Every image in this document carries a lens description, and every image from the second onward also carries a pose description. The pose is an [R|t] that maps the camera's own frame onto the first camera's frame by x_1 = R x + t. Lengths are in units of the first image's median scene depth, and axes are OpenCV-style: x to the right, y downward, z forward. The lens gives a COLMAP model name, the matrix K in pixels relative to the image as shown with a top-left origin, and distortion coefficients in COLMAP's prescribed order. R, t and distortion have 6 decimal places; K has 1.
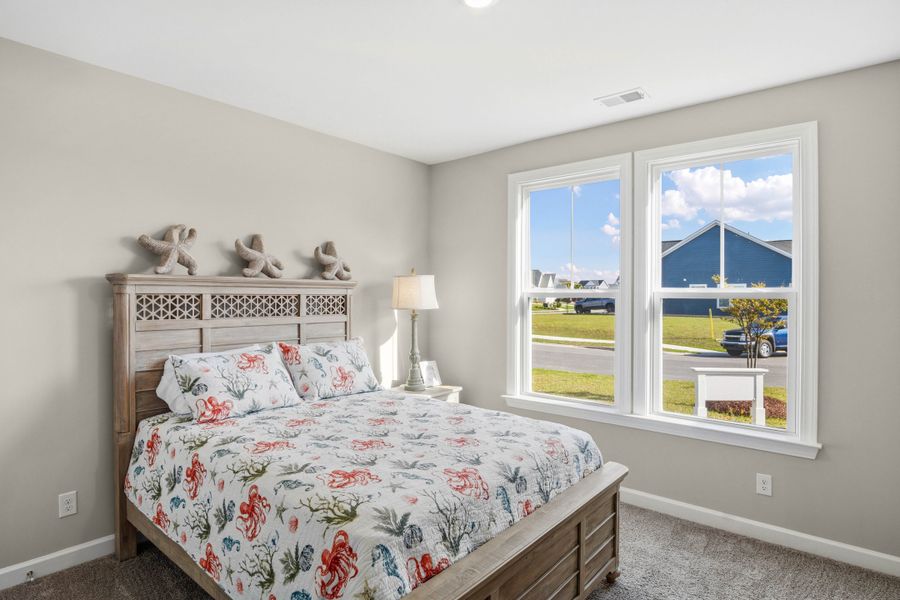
lens RADIAL K [[496.6, 0, 449.3], [0, 496.6, 298.8], [0, 0, 1]] dist [-0.007185, -0.001277]
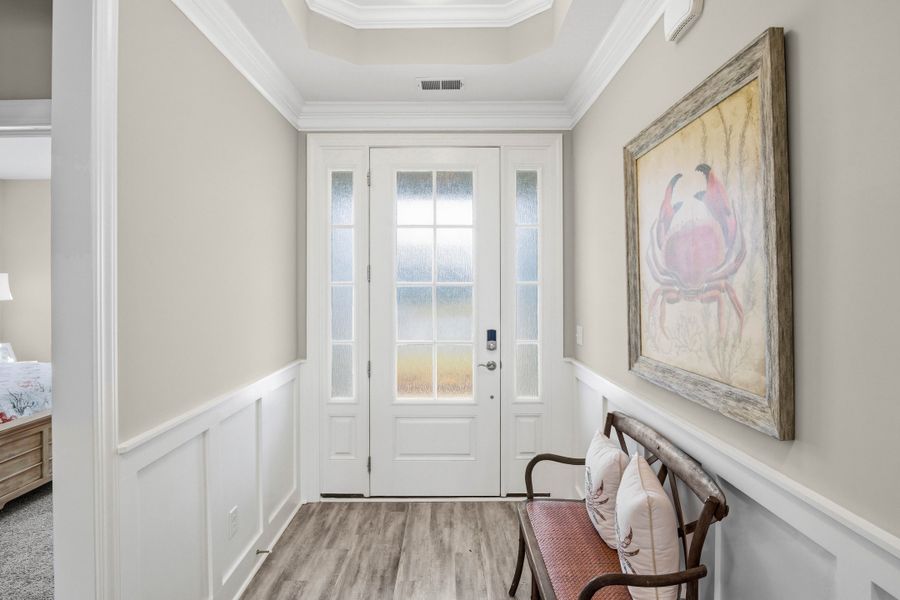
lens RADIAL K [[496.6, 0, 448.8], [0, 496.6, 292.8], [0, 0, 1]] dist [-0.007185, -0.001277]
pose [[0.767581, -0.003954, 0.640940, 0.061941], [0.007048, 0.999973, -0.002271, 0.027969], [-0.640913, 0.006260, 0.767588, -1.642976]]
